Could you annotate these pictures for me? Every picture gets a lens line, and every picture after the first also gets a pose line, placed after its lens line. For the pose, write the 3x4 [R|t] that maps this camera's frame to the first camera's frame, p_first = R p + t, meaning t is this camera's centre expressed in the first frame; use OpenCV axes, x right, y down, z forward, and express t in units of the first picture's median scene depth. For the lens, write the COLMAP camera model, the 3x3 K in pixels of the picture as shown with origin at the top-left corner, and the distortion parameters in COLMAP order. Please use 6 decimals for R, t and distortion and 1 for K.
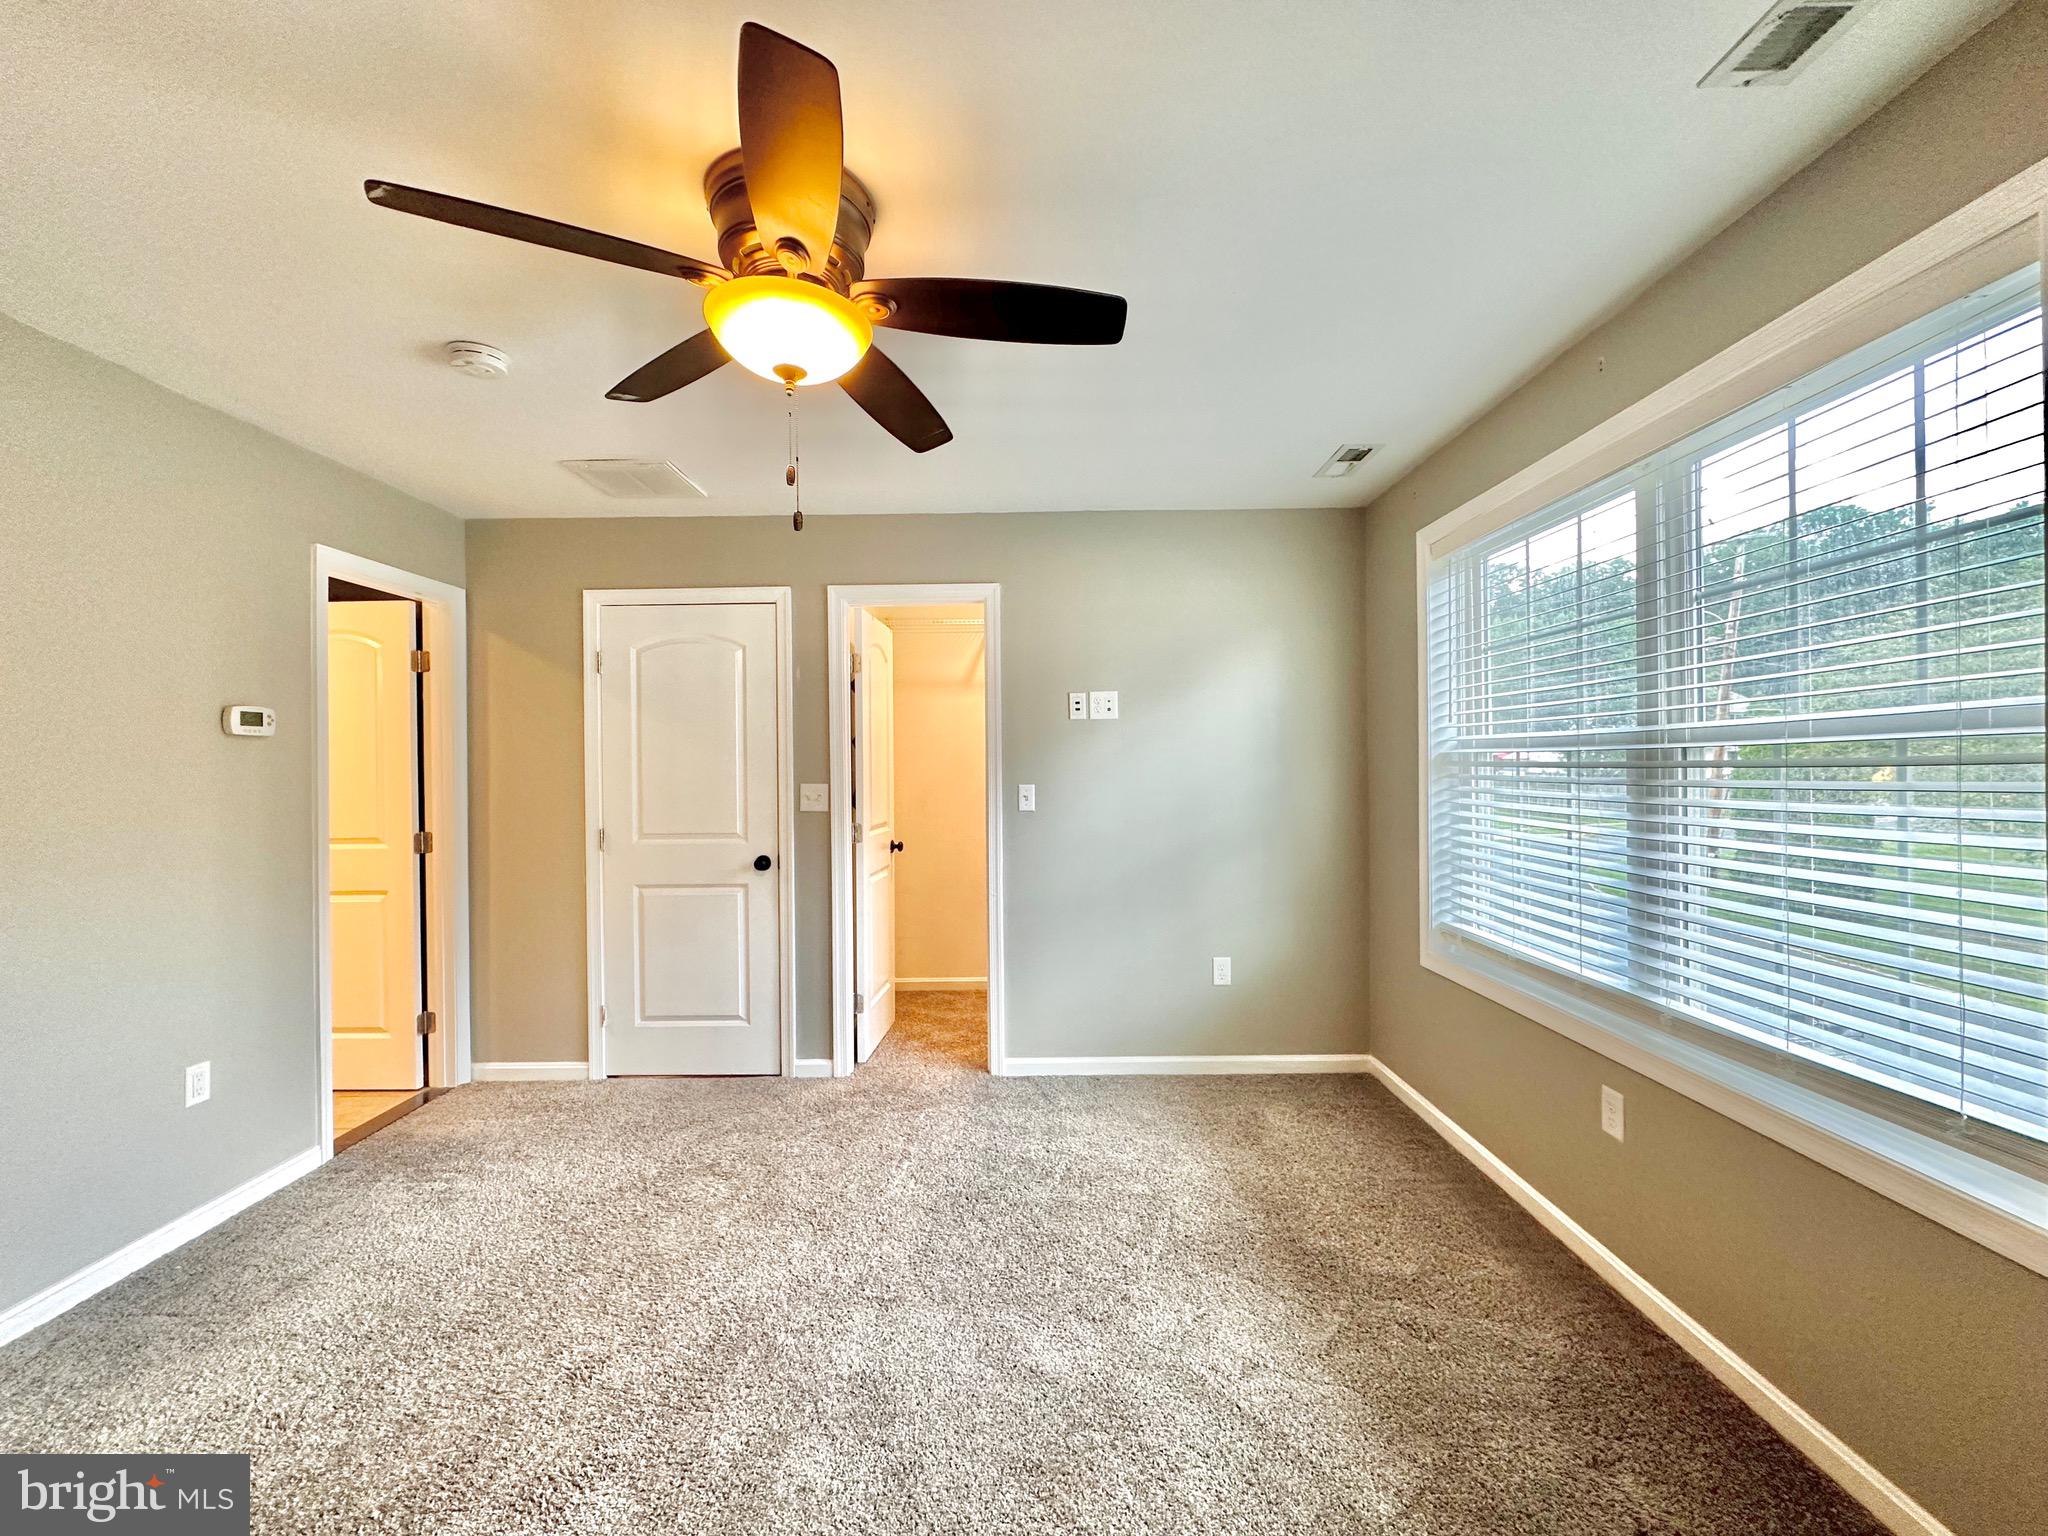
lens RADIAL K [[814.0, 0, 1020.9], [0, 814.0, 767.8], [0, 0, 1]] dist [-0.001155, 0.000017]
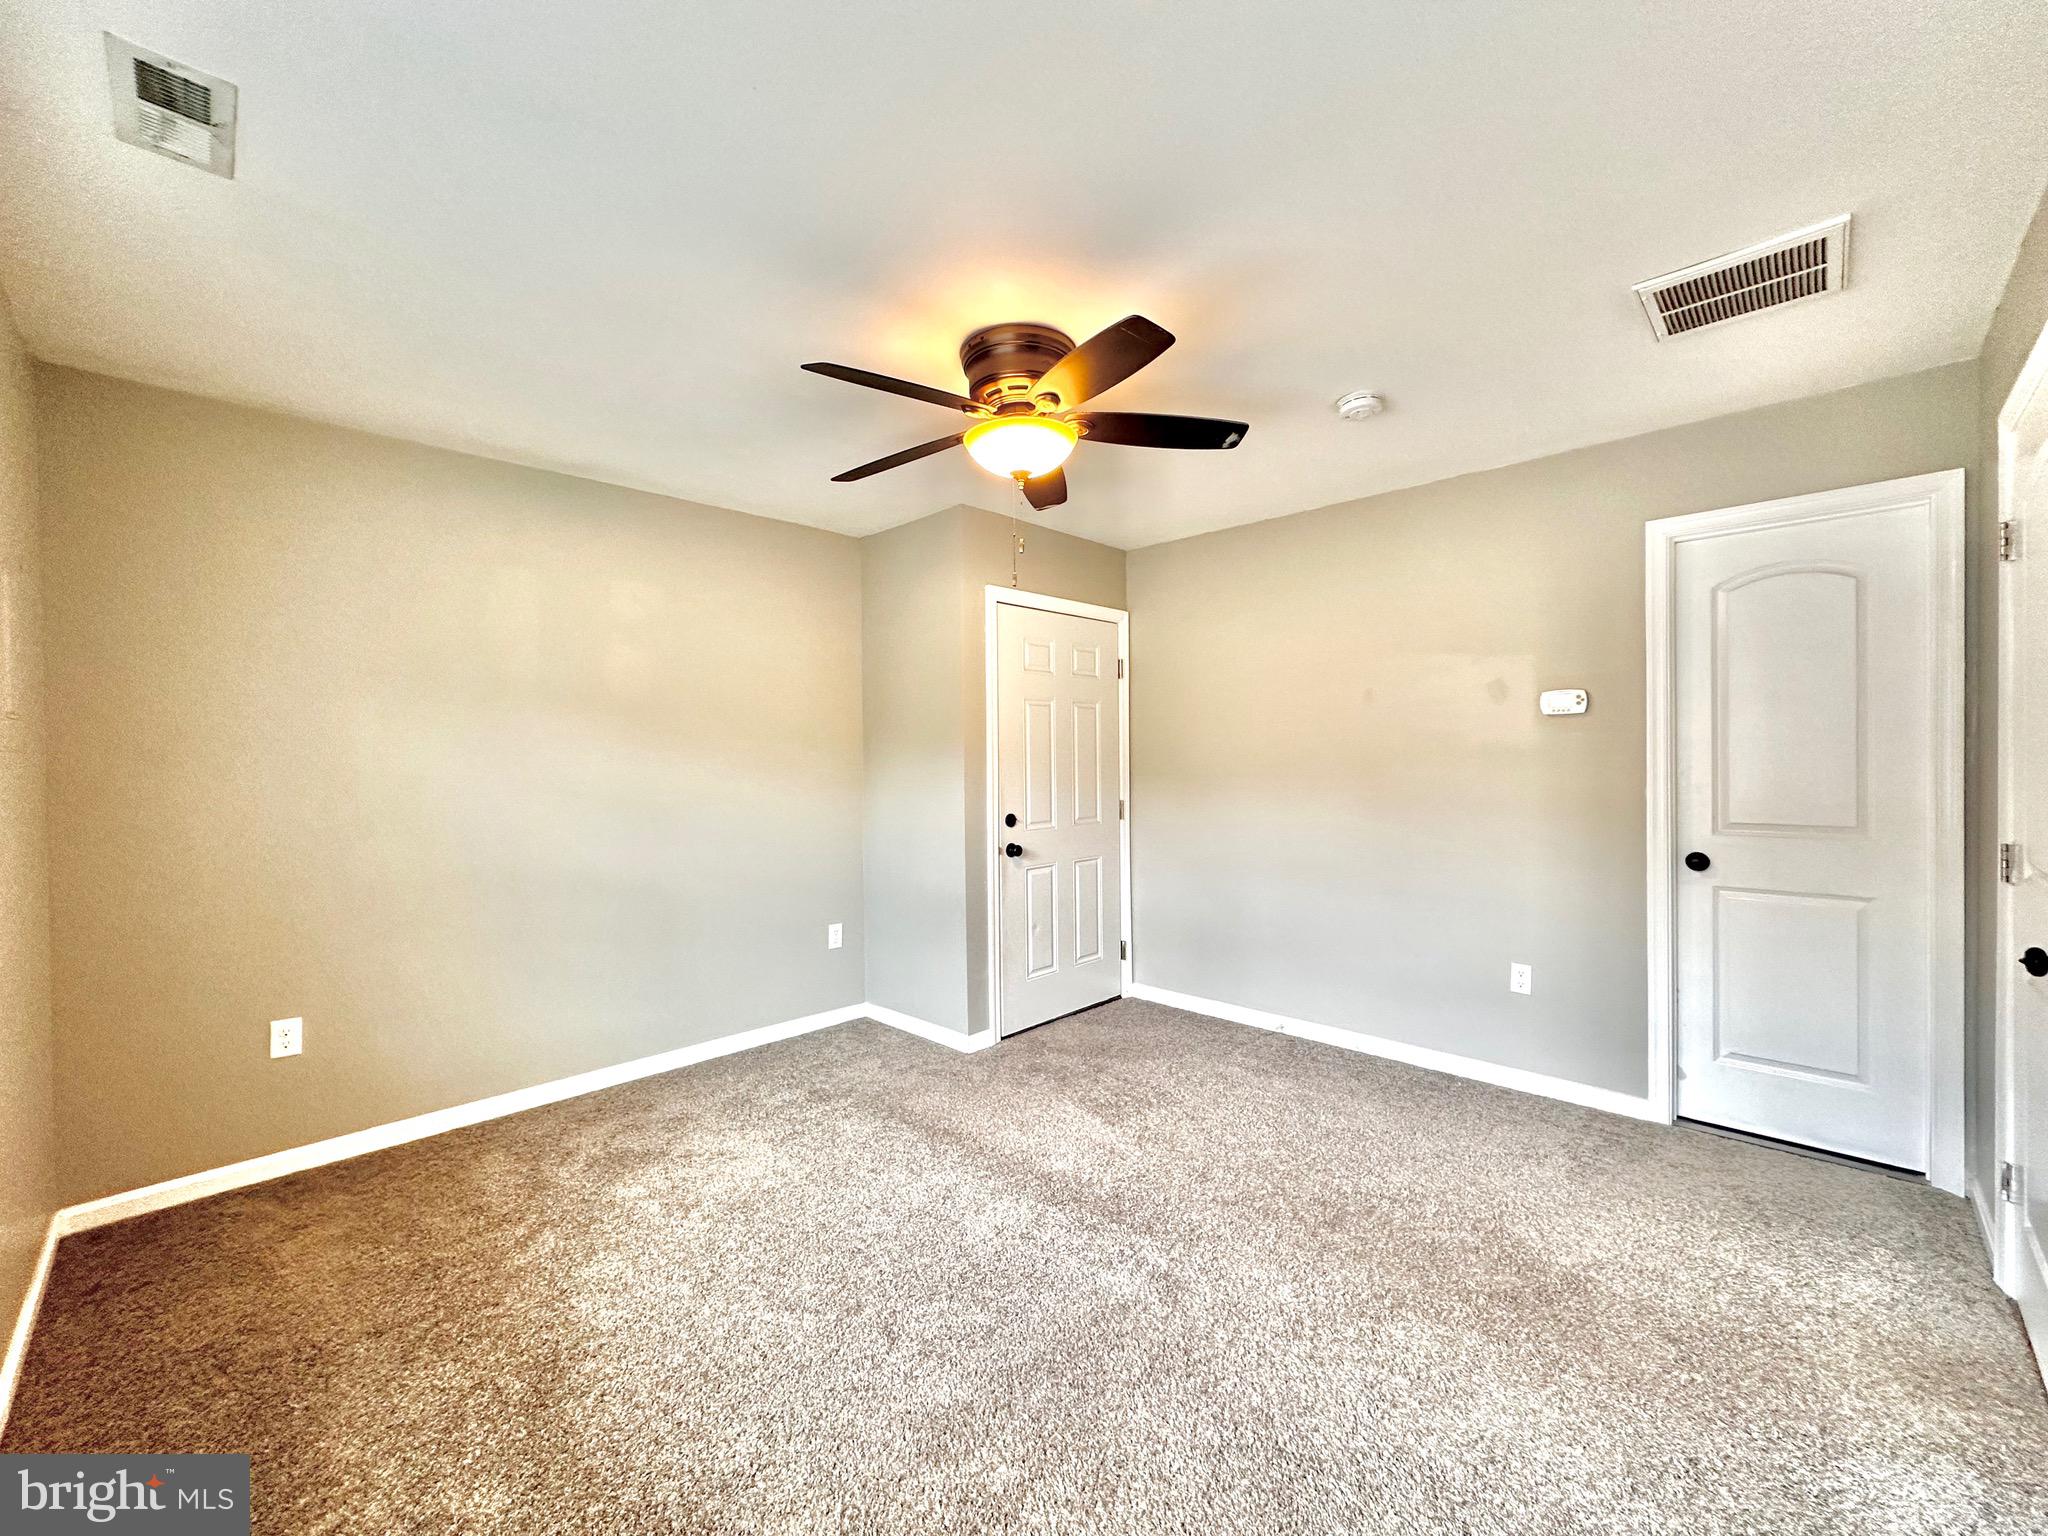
lens RADIAL K [[814.0, 0, 1020.9], [0, 814.0, 767.8], [0, 0, 1]] dist [-0.001155, 0.000017]
pose [[-0.699265, 0.024929, -0.714428, 0.523800], [0.020838, 0.999678, 0.014486, 0.005103], [0.714559, -0.004757, -0.699559, 1.385418]]
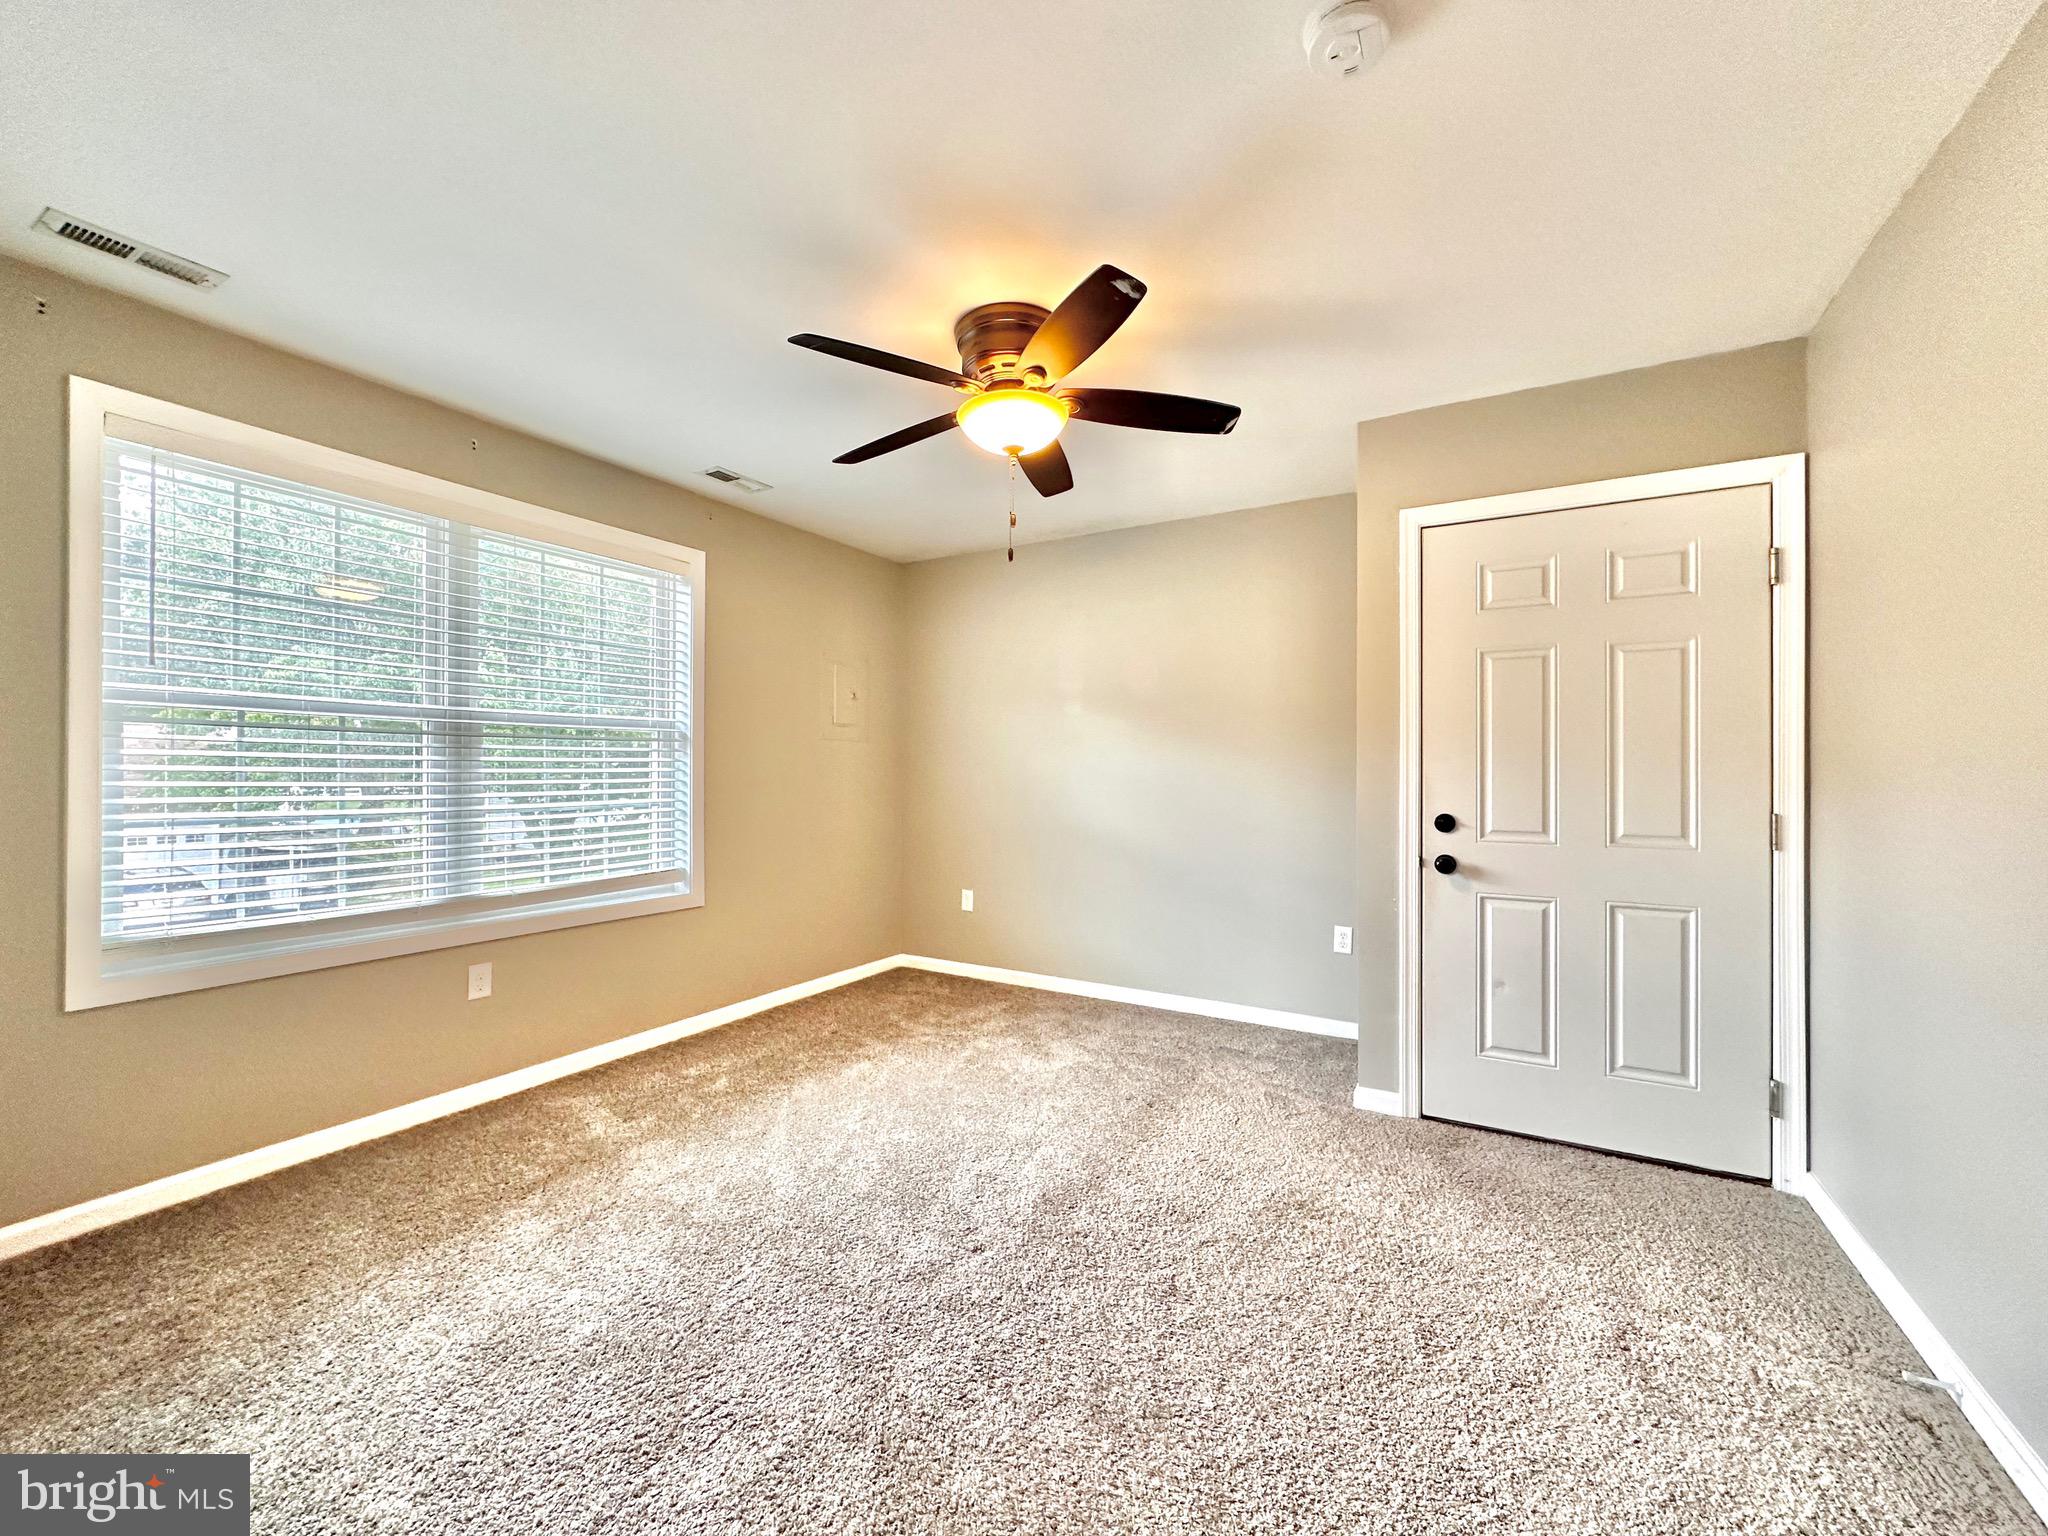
lens RADIAL K [[814.0, 0, 1020.9], [0, 814.0, 767.8], [0, 0, 1]] dist [-0.001155, 0.000017]
pose [[-0.869554, 0.006630, 0.493794, -0.693797], [0.002731, 0.999959, -0.008616, 0.062078], [-0.493831, -0.006143, -0.869536, 1.567015]]
